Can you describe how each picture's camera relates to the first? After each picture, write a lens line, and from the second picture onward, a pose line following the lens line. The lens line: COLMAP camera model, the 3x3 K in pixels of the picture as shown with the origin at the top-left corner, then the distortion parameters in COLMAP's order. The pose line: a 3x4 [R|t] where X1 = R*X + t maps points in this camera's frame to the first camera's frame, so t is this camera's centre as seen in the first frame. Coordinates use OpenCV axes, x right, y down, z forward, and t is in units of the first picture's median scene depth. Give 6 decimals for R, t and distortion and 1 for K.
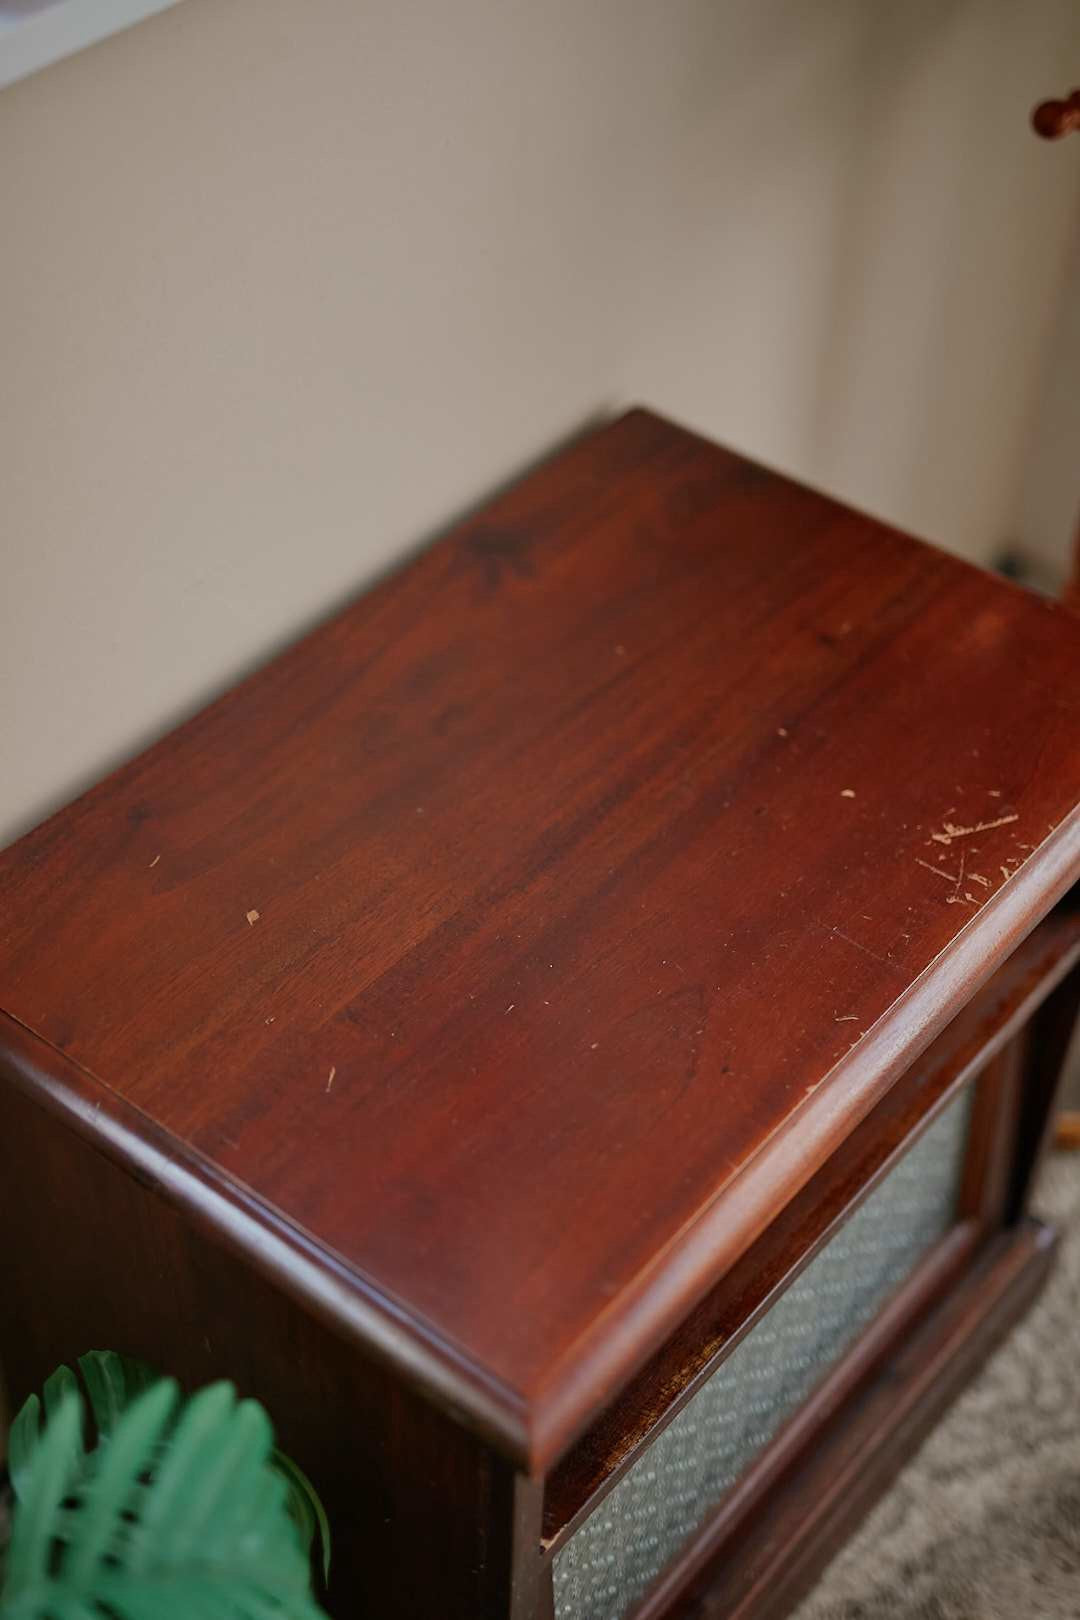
lens RADIAL K [[2273.6, 0, 547.5], [0, 2273.6, 772.4], [0, 0, 1]] dist [0.013941, 0.000000]
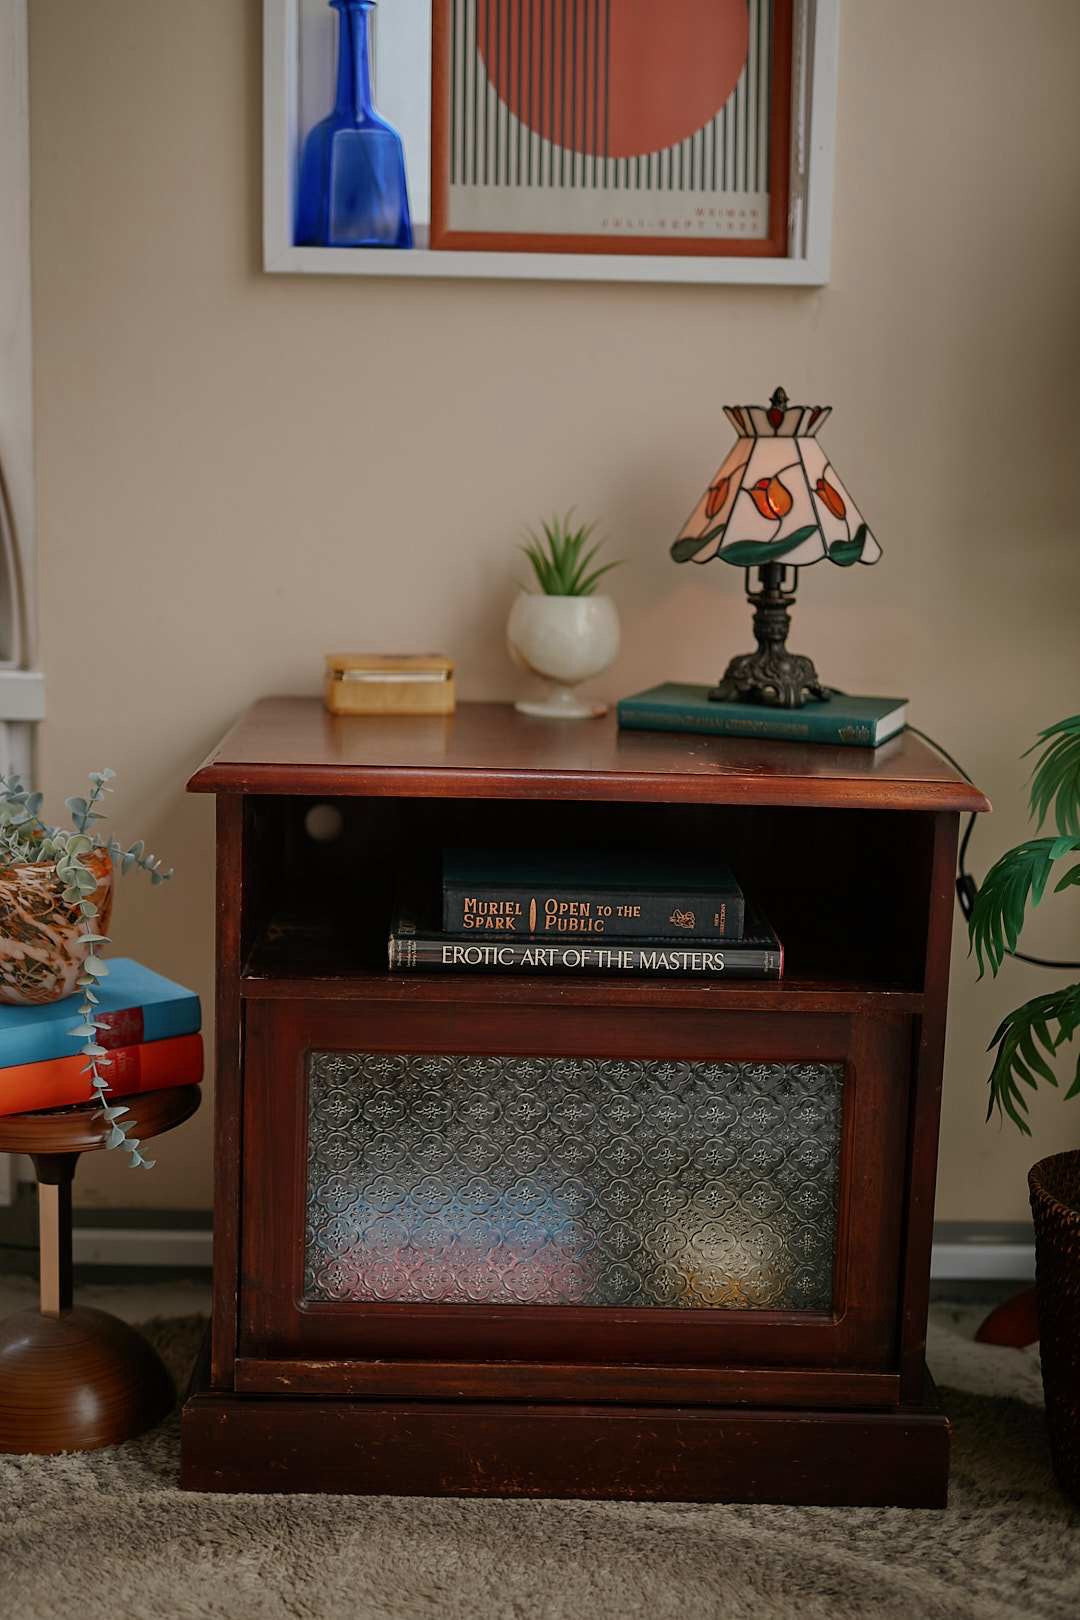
lens RADIAL K [[2273.6, 0, 539.1], [0, 2273.6, 805.9], [0, 0, 1]] dist [0.013941, 0.000000]
pose [[0.641141, 0.128514, -0.756586, 0.967333], [-0.546032, 0.769142, -0.332068, 0.483532], [0.539247, 0.626022, 0.563302, 0.055920]]
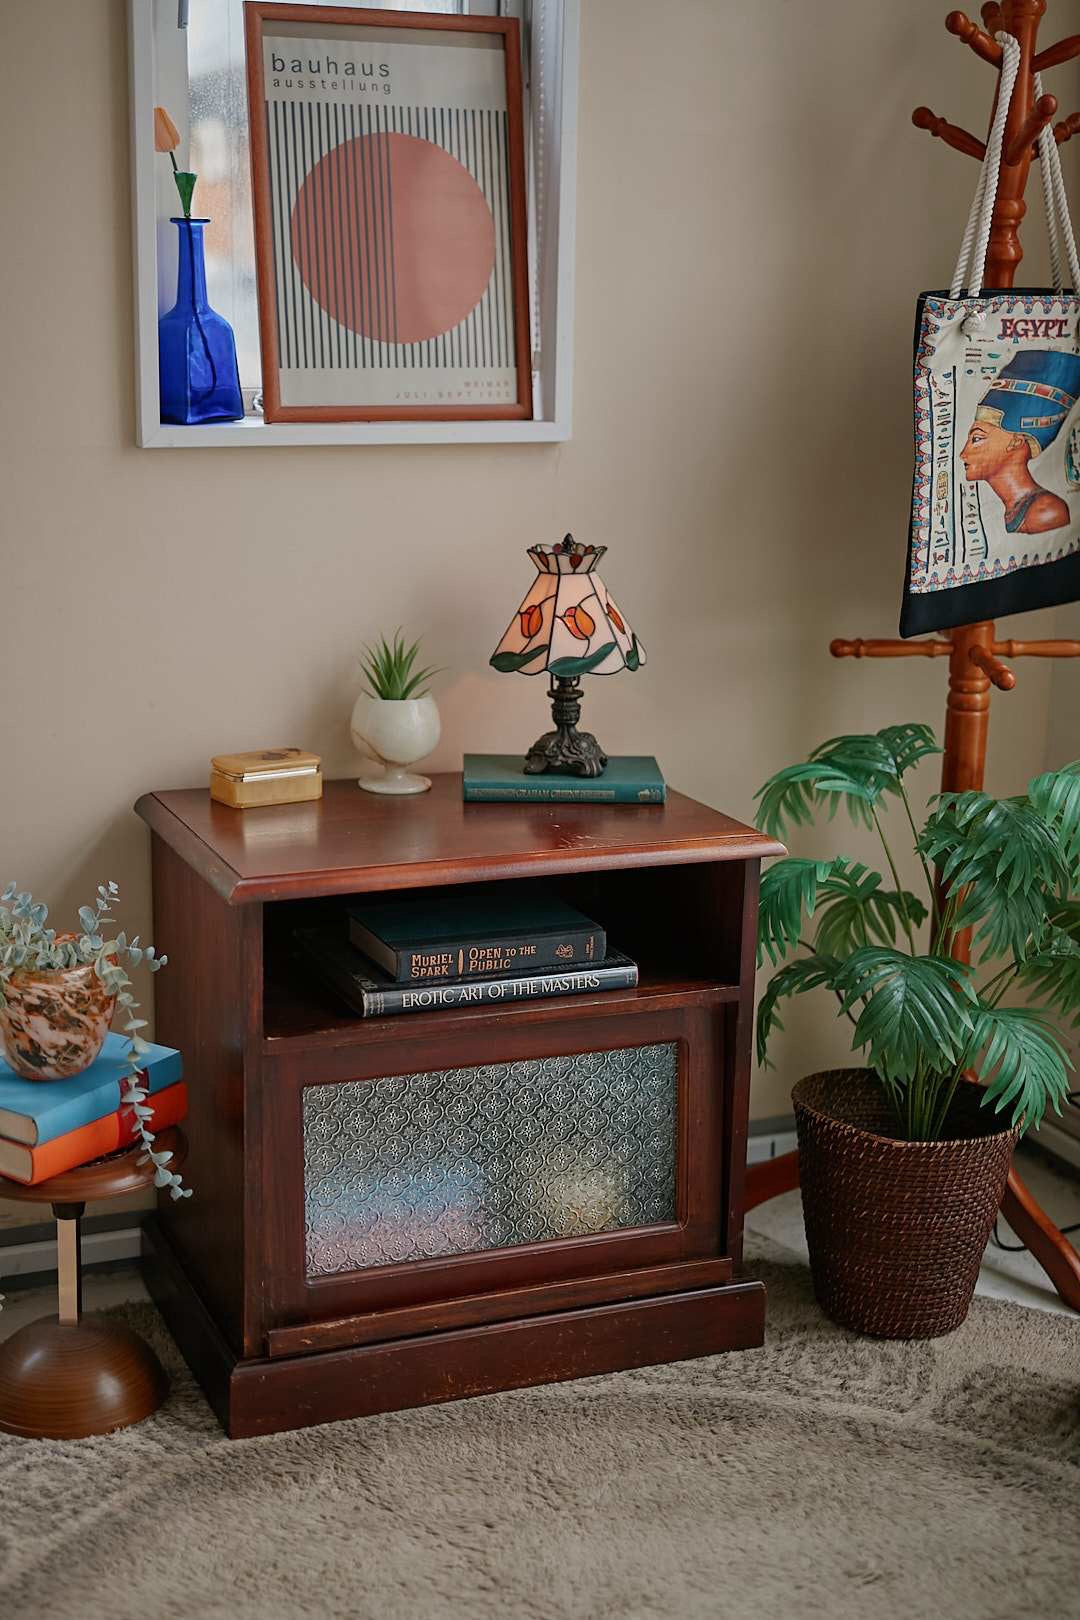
lens RADIAL K [[2273.6, 0, 541.4], [0, 2273.6, 801.7], [0, 0, 1]] dist [0.013941, 0.000000]
pose [[0.881779, 0.101408, -0.460633, 0.829777], [-0.329881, 0.830611, -0.448624, 0.727509], [0.337112, 0.547541, 0.765868, -0.482454]]
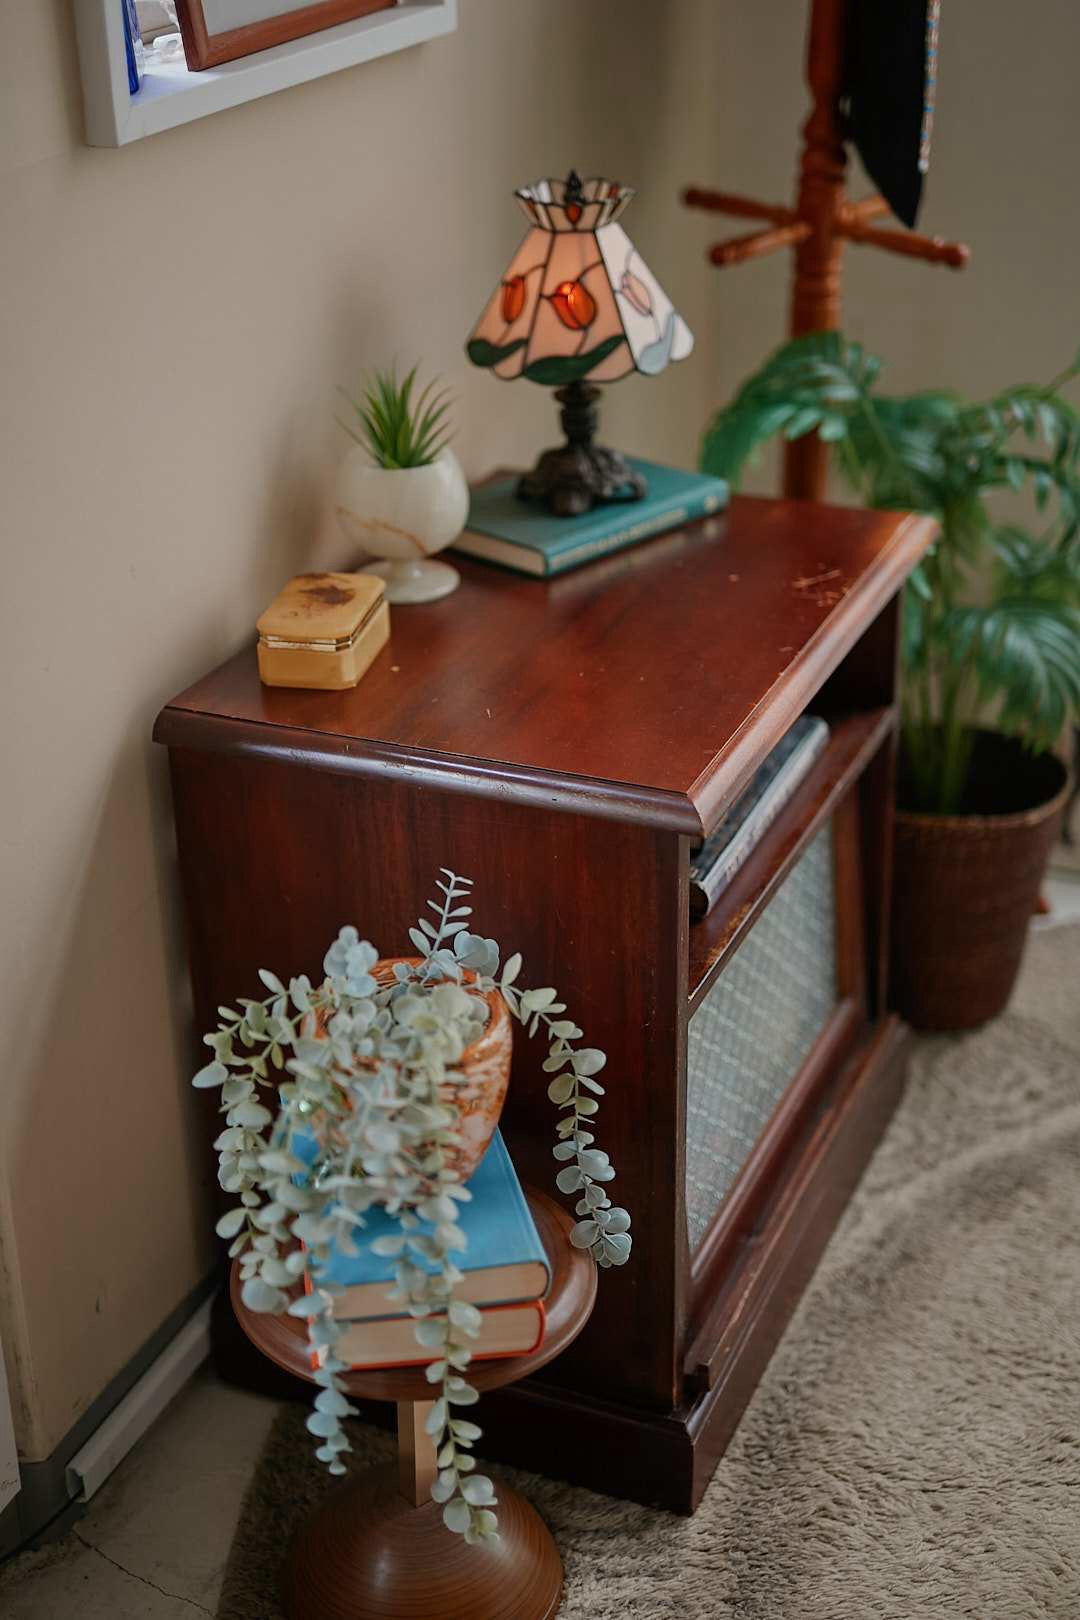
lens RADIAL K [[2273.6, 0, 544.2], [0, 2273.6, 817.7], [0, 0, 1]] dist [0.013941, 0.000000]
pose [[0.960545, -0.165624, 0.223430, -0.284306], [0.224157, 0.936575, -0.269407, 0.428001], [-0.164638, 0.308861, 0.936749, -0.297851]]
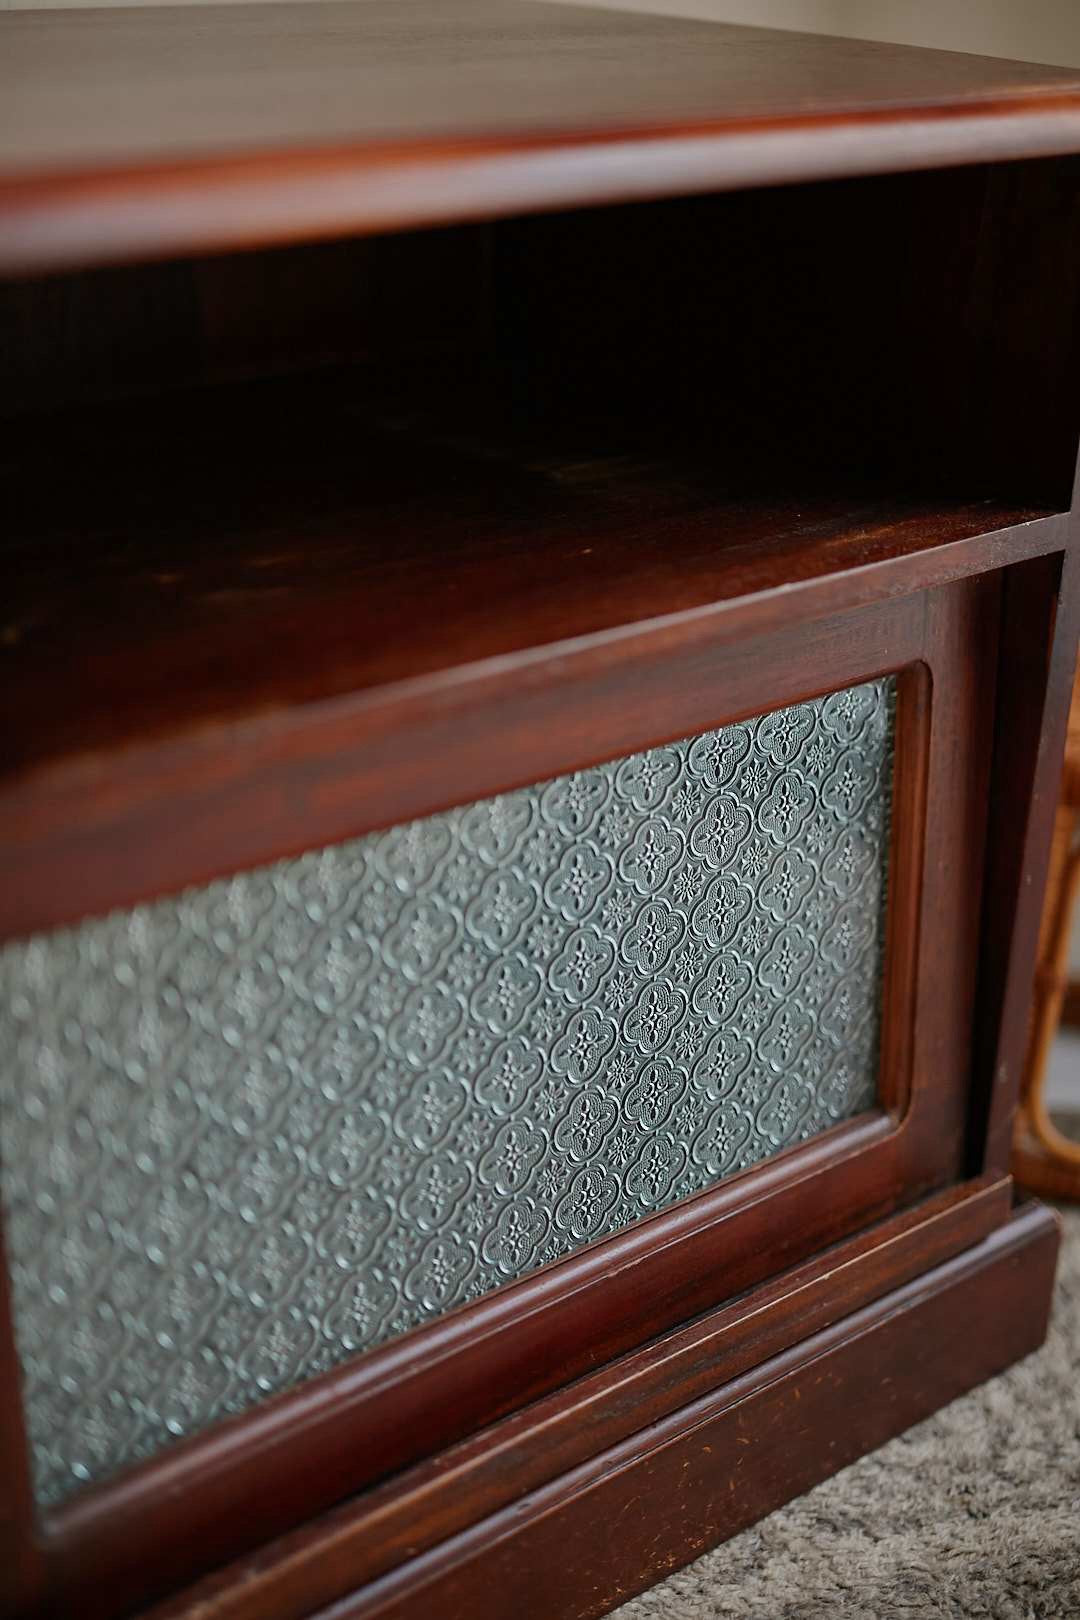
lens RADIAL K [[2273.6, 0, 544.6], [0, 2273.6, 817.3], [0, 0, 1]] dist [0.013941, 0.000000]
pose [[0.985451, 0.073331, -0.153328, 0.181139], [-0.123612, 0.928387, -0.350453, 0.366202], [0.116649, 0.364307, 0.923945, 0.332124]]
